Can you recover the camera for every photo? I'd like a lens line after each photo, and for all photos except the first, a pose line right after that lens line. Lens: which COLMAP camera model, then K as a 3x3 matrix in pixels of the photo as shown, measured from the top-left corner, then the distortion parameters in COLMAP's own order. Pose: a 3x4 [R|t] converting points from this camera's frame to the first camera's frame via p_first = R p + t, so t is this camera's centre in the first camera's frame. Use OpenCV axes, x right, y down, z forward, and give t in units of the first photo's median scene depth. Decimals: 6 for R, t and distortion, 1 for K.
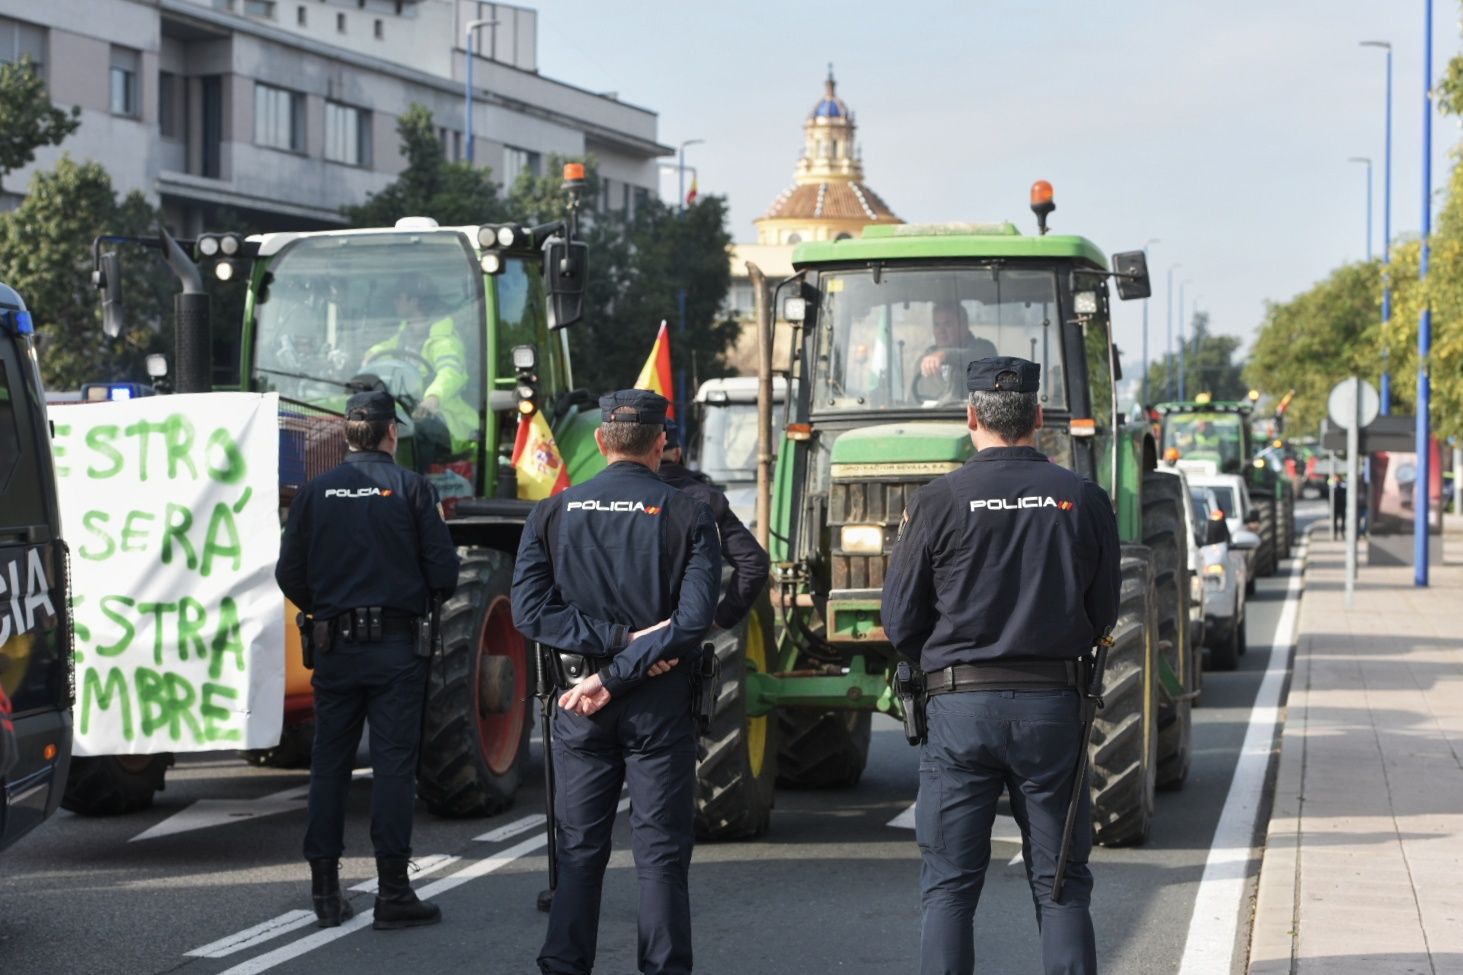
lens RADIAL K [[3314.8, 0, 731.5], [0, 3314.8, 487.5], [0, 0, 1]] dist [-0.118119, 0.403114]
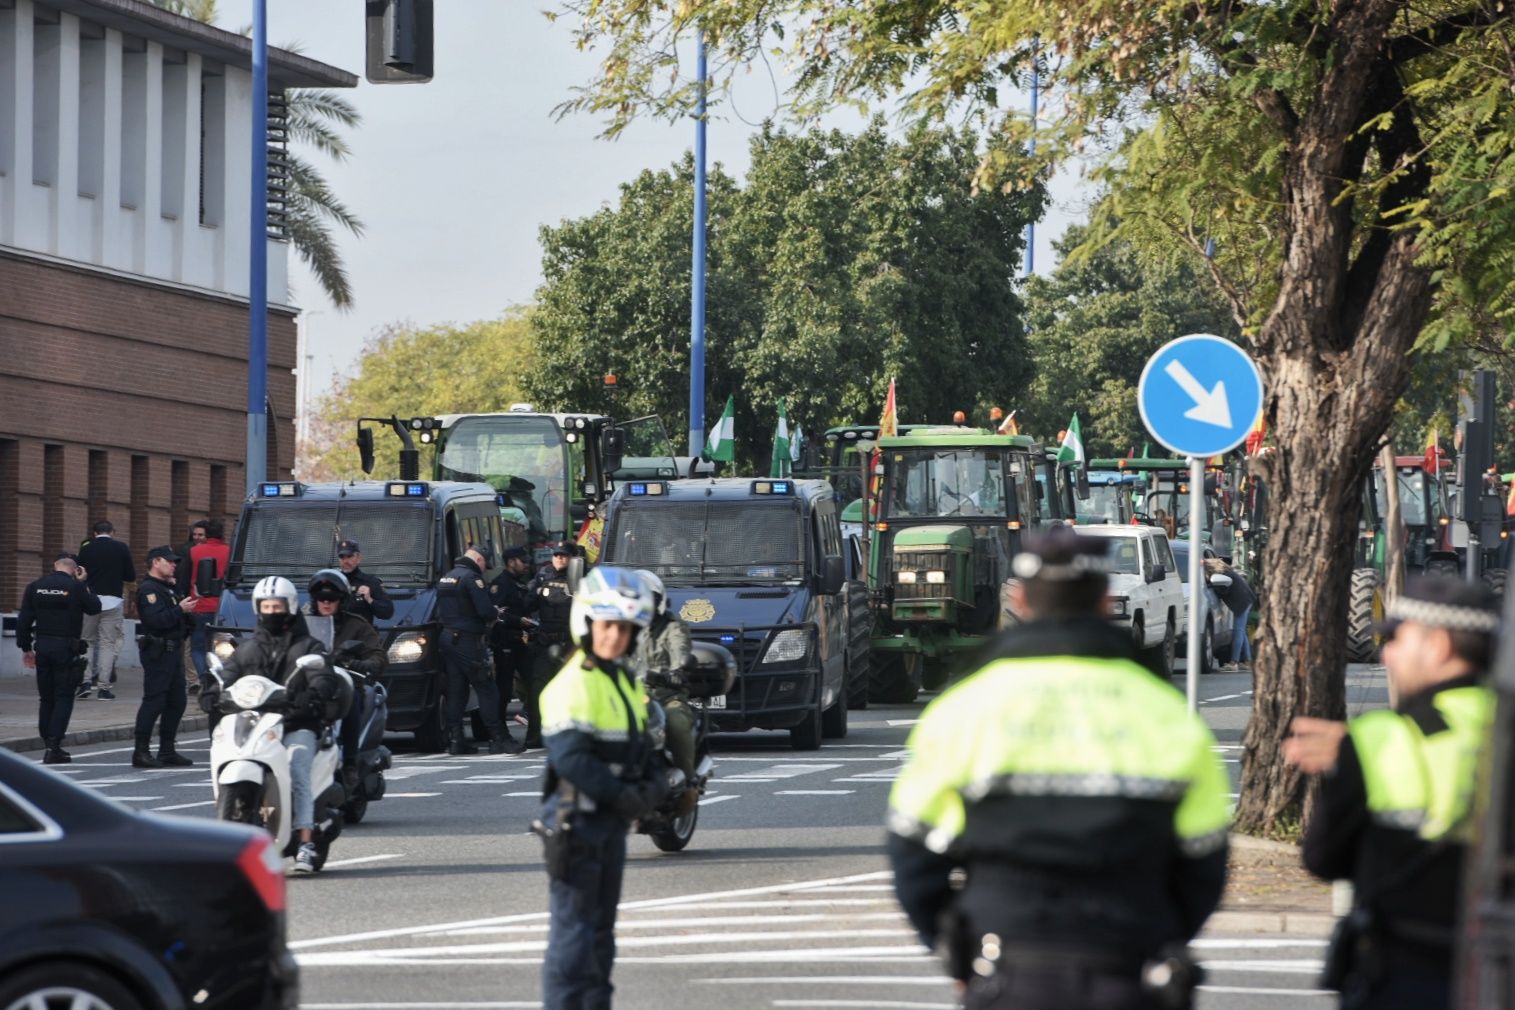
lens RADIAL K [[3432.6, 0, 757.5], [0, 3432.6, 505.0], [0, 0, 1]] dist [-0.118119, 0.403114]
pose [[0.999789, -0.002929, -0.020309, -0.014891], [0.002788, 0.999972, -0.006978, -0.016518], [0.020328, 0.006920, 0.999769, -1.242287]]
